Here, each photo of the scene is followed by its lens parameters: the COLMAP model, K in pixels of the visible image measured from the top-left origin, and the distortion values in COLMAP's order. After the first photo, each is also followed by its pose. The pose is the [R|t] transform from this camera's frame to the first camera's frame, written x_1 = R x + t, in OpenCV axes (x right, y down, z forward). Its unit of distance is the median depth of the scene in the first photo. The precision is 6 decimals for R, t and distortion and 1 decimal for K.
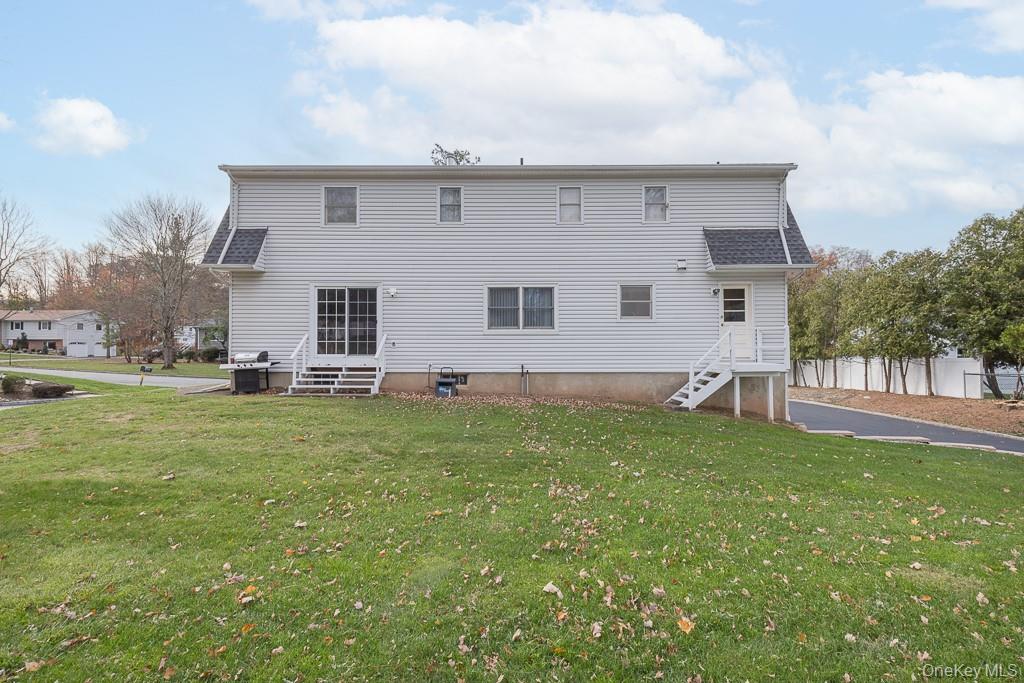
lens RADIAL K [[430.5, 0, 509.0], [0, 430.5, 336.2], [0, 0, 1]] dist [0.002144, 0.000372]
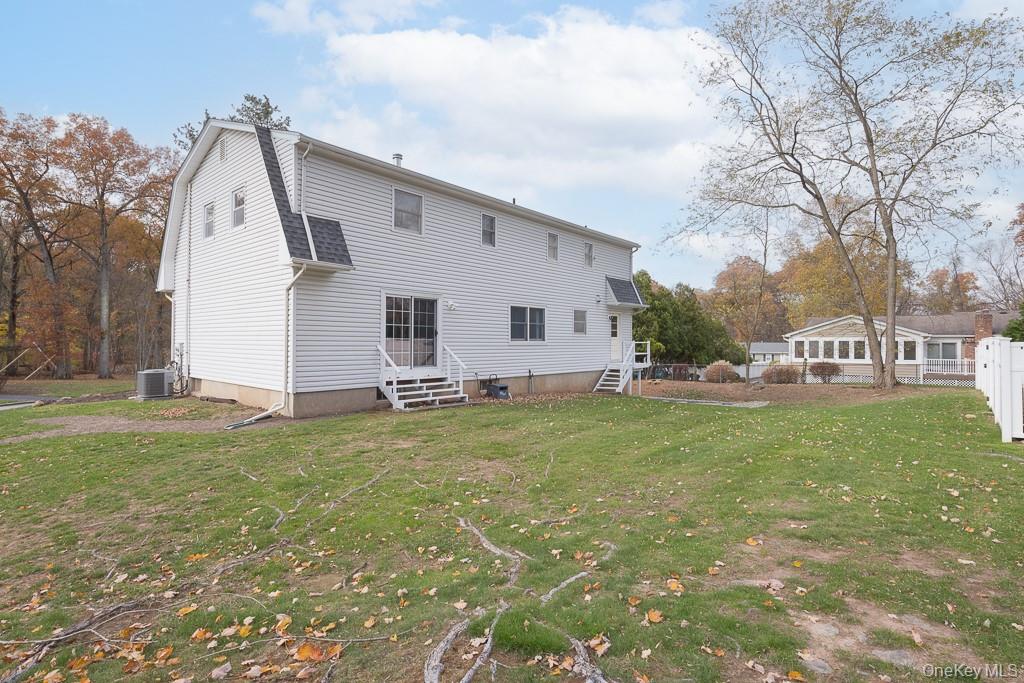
lens RADIAL K [[473.2, 0, 514.4], [0, 473.2, 346.1], [0, 0, 1]] dist [-0.004127, -0.000711]
pose [[0.666236, -0.002382, 0.745737, -1.019850], [0.000209, 0.999995, 0.003007, -0.006185], [-0.745741, -0.001848, 0.666234, 0.118659]]
